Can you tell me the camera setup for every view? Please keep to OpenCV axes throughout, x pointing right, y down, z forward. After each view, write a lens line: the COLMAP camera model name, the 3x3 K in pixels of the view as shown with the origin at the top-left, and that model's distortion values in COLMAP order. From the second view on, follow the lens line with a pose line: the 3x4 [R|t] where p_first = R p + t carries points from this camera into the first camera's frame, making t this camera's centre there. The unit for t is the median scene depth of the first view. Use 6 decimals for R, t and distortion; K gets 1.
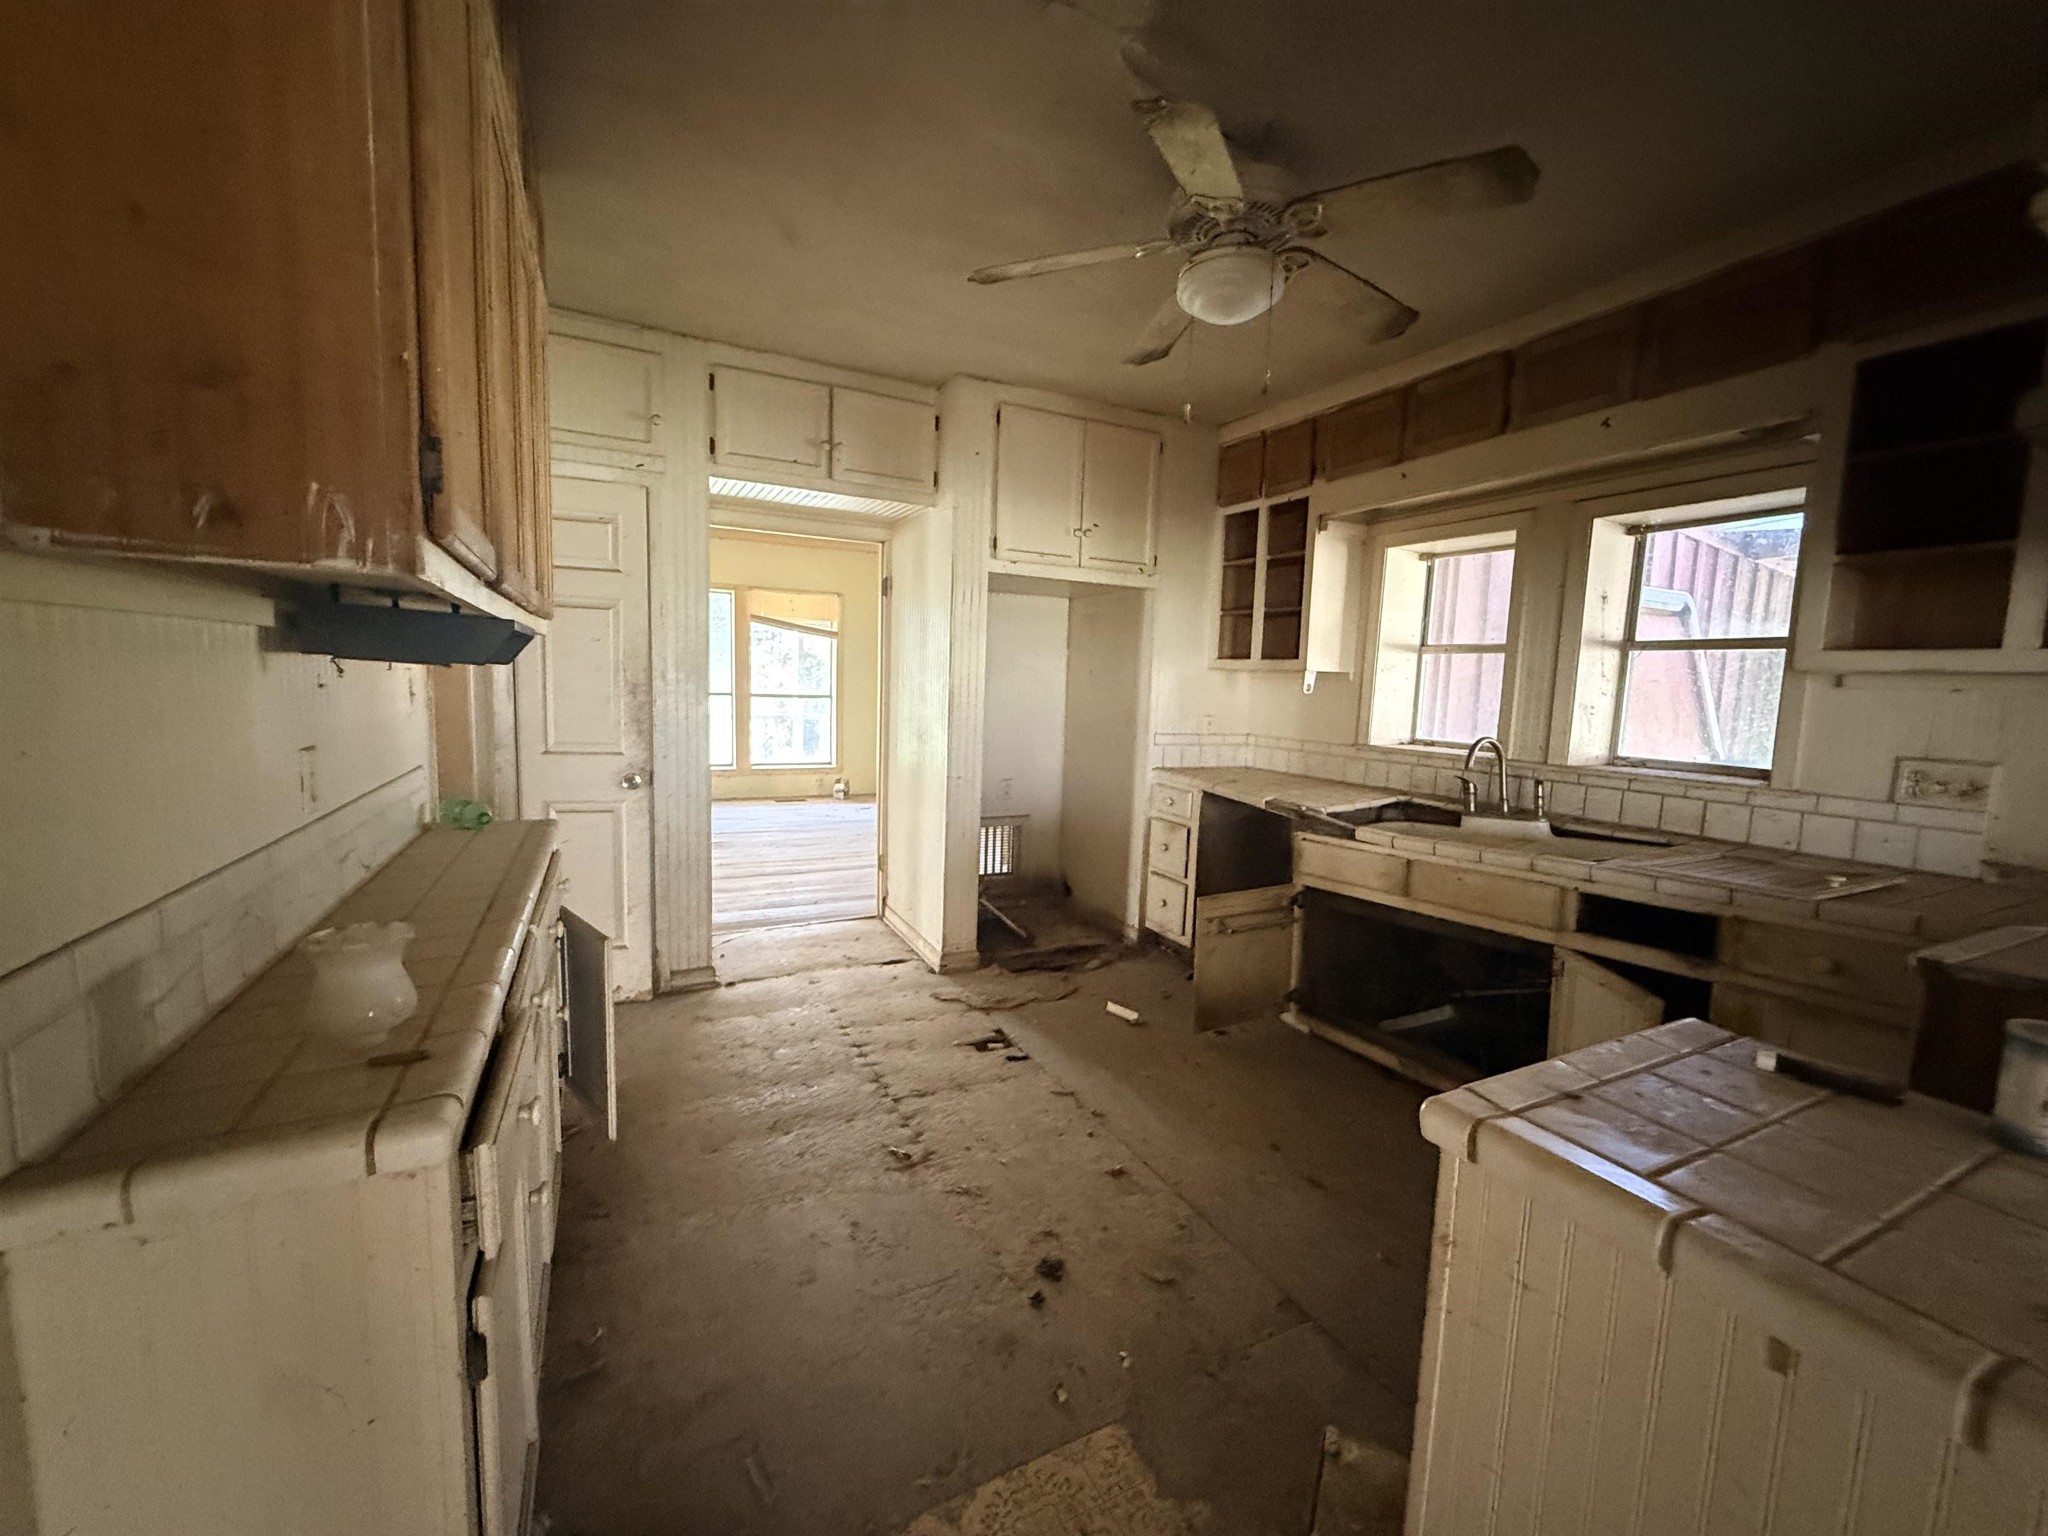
lens RADIAL K [[816.8, 0, 1024.1], [0, 816.8, 770.8], [0, 0, 1]] dist [0.001894, -0.000106]
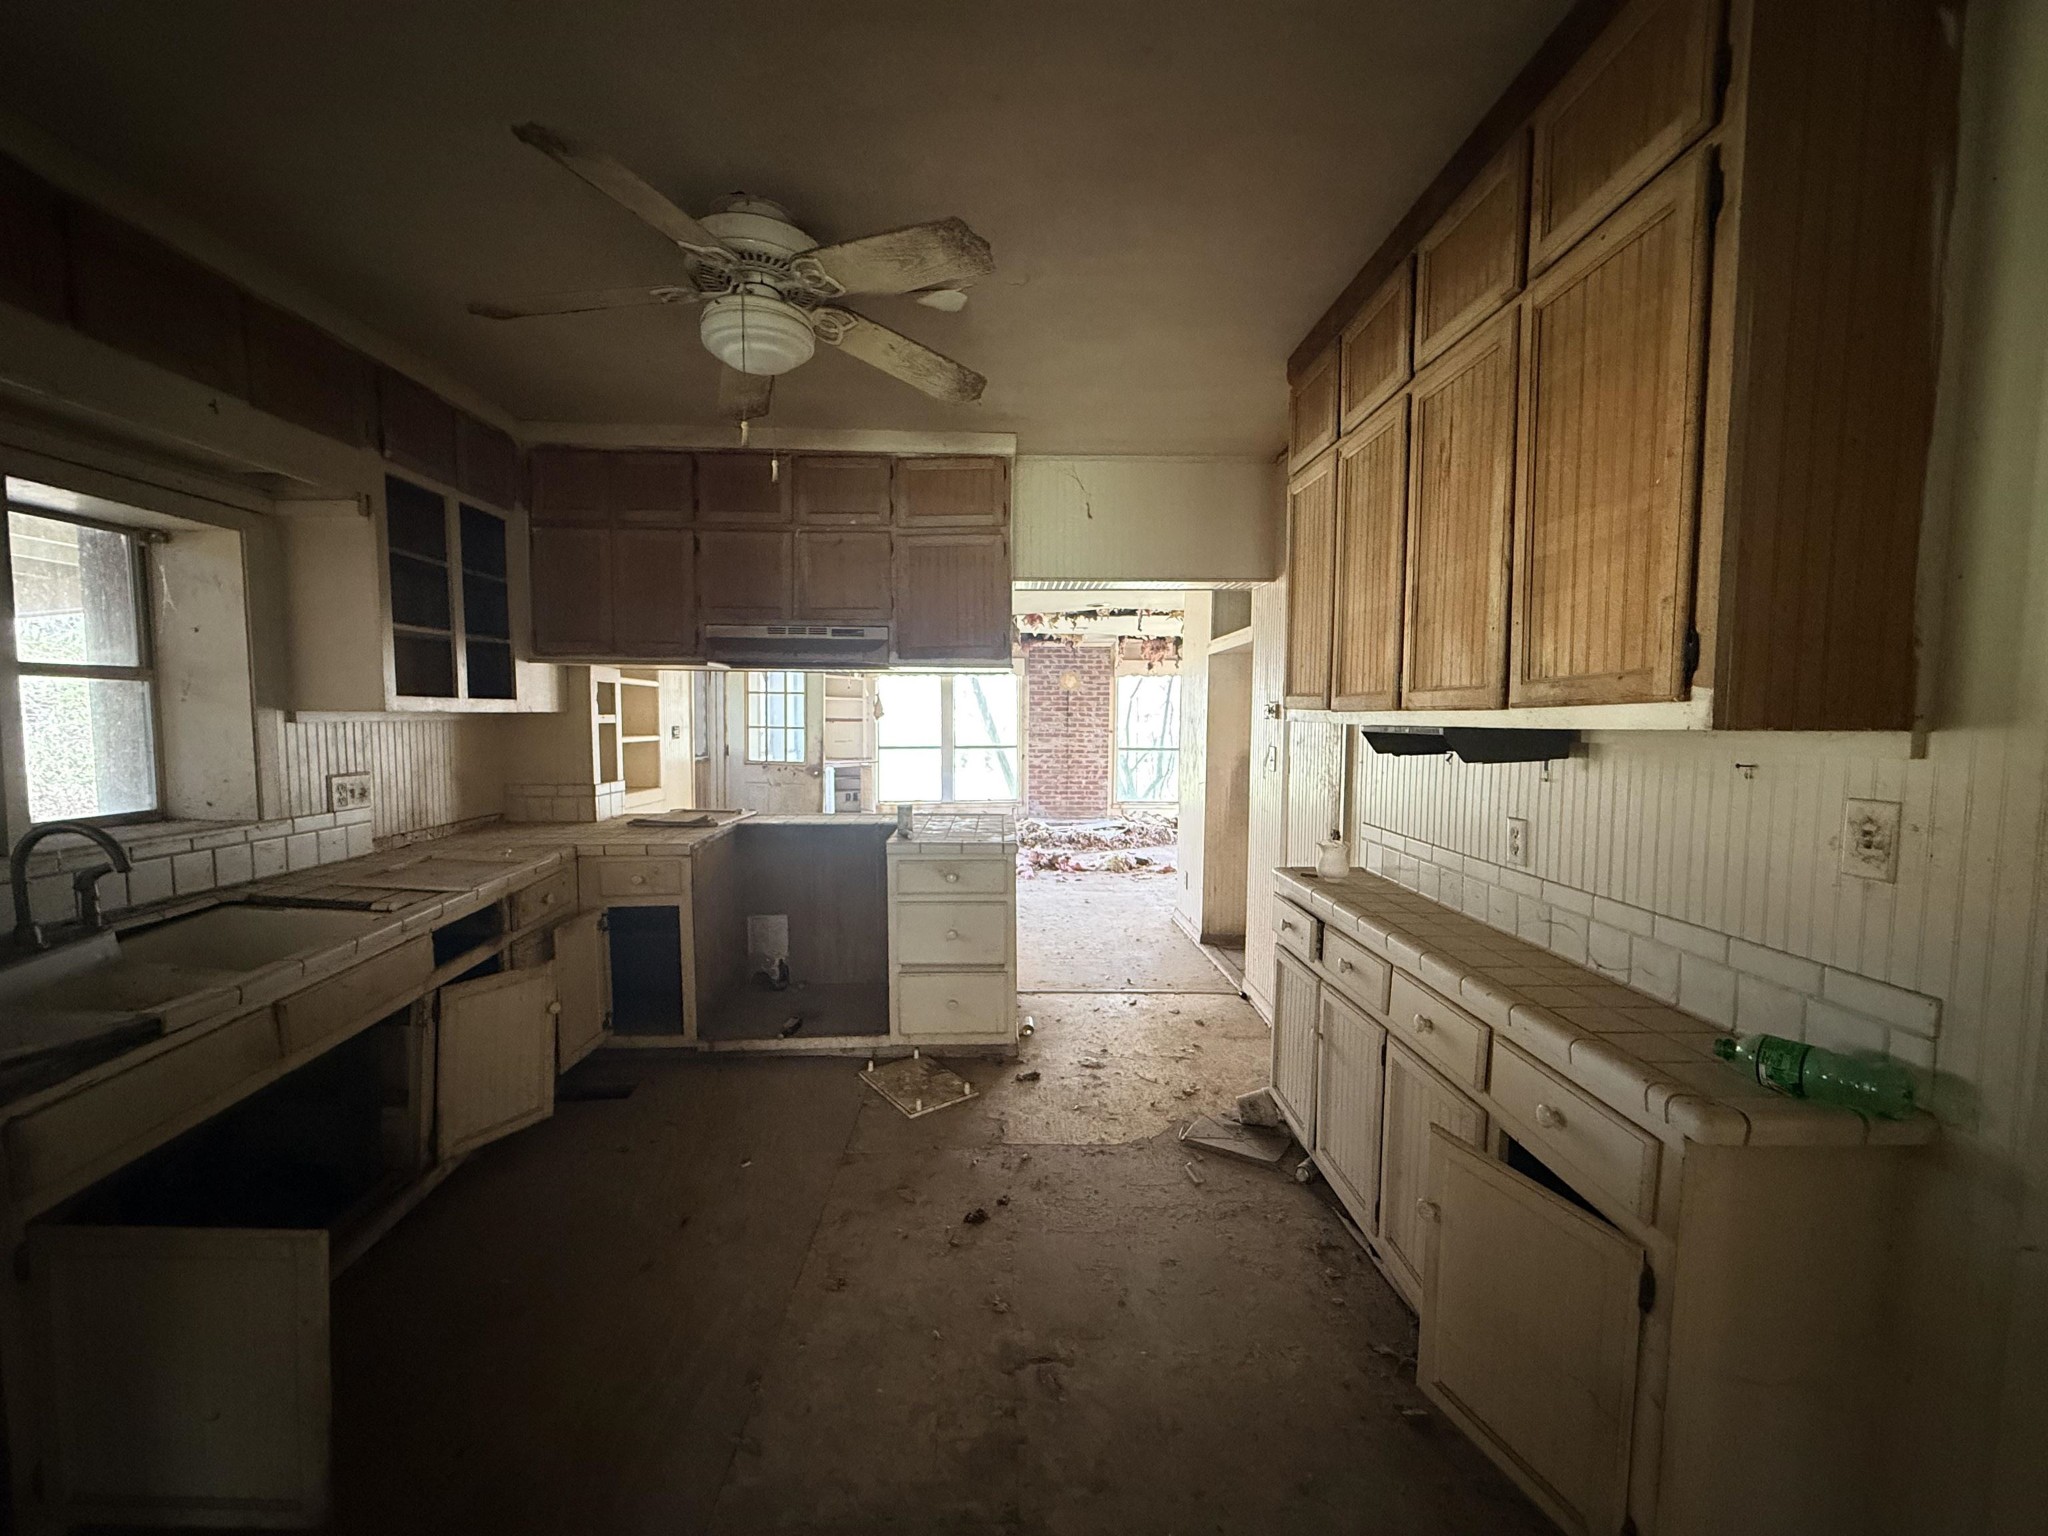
lens RADIAL K [[816.8, 0, 1021.9], [0, 816.8, 768.8], [0, 0, 1]] dist [0.001894, -0.000106]
pose [[-0.900645, -0.067235, 0.429323, -0.363834], [0.012310, 0.983614, 0.179865, -0.201495], [-0.434381, 0.167279, -0.885060, 1.377343]]
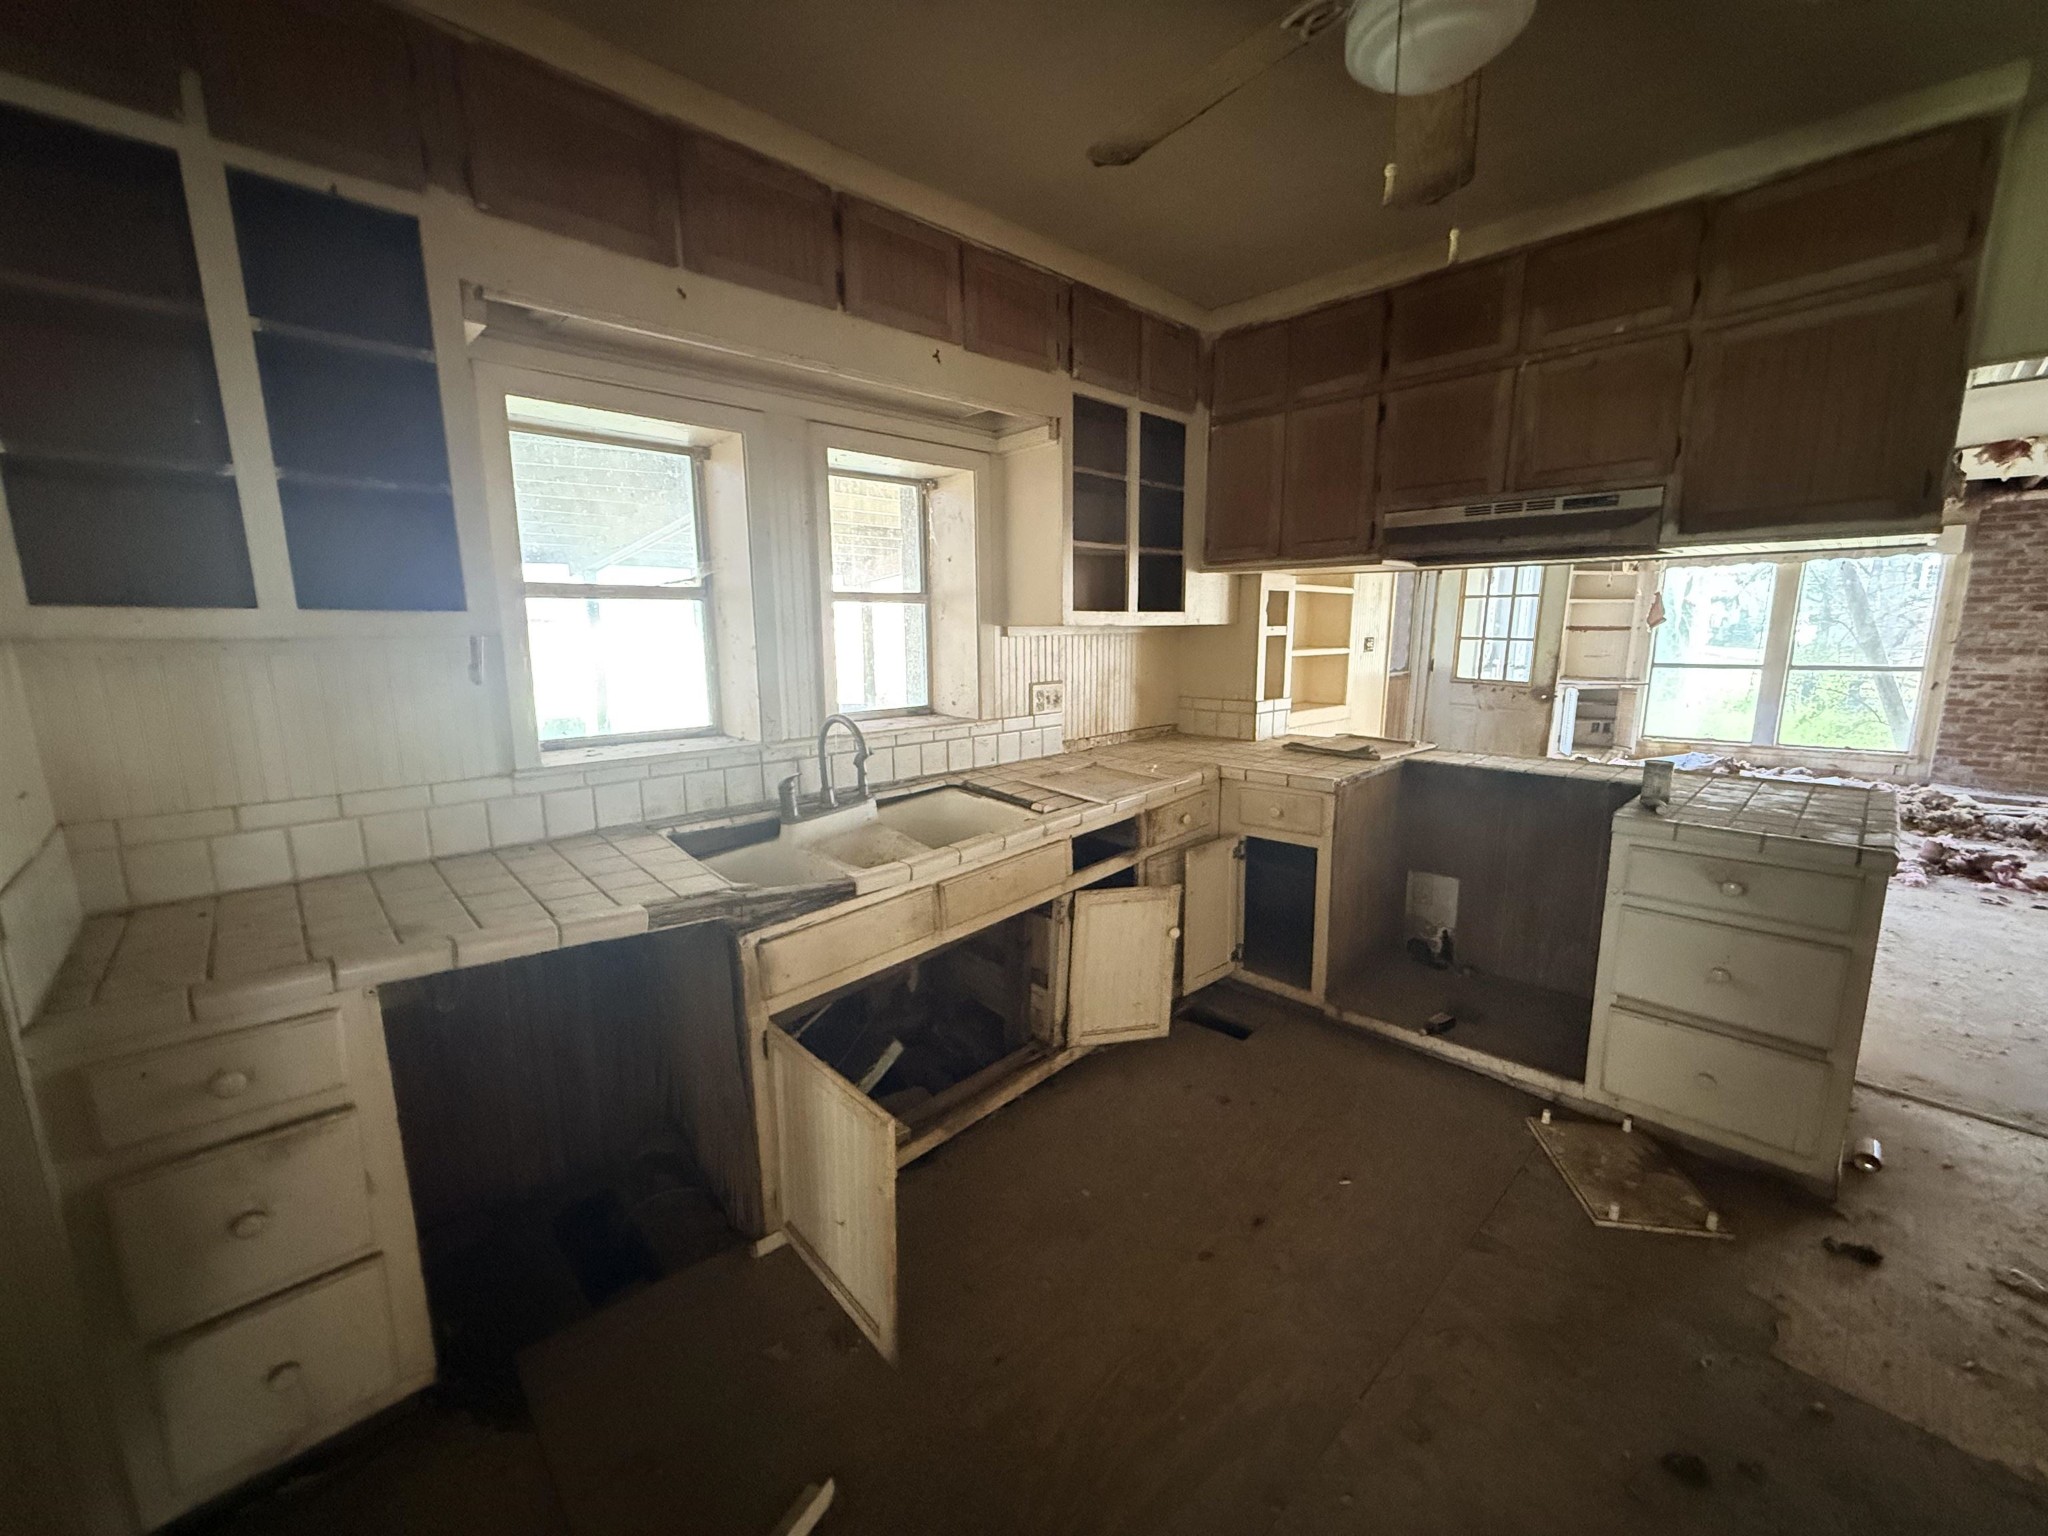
lens RADIAL K [[816.8, 0, 1023.9], [0, 816.8, 771.0], [0, 0, 1]] dist [0.001894, -0.000106]
pose [[-0.284258, -0.200088, 0.937636, -0.259725], [0.104444, 0.965697, 0.237740, -0.176511], [-0.953042, 0.165510, -0.253609, 1.170807]]
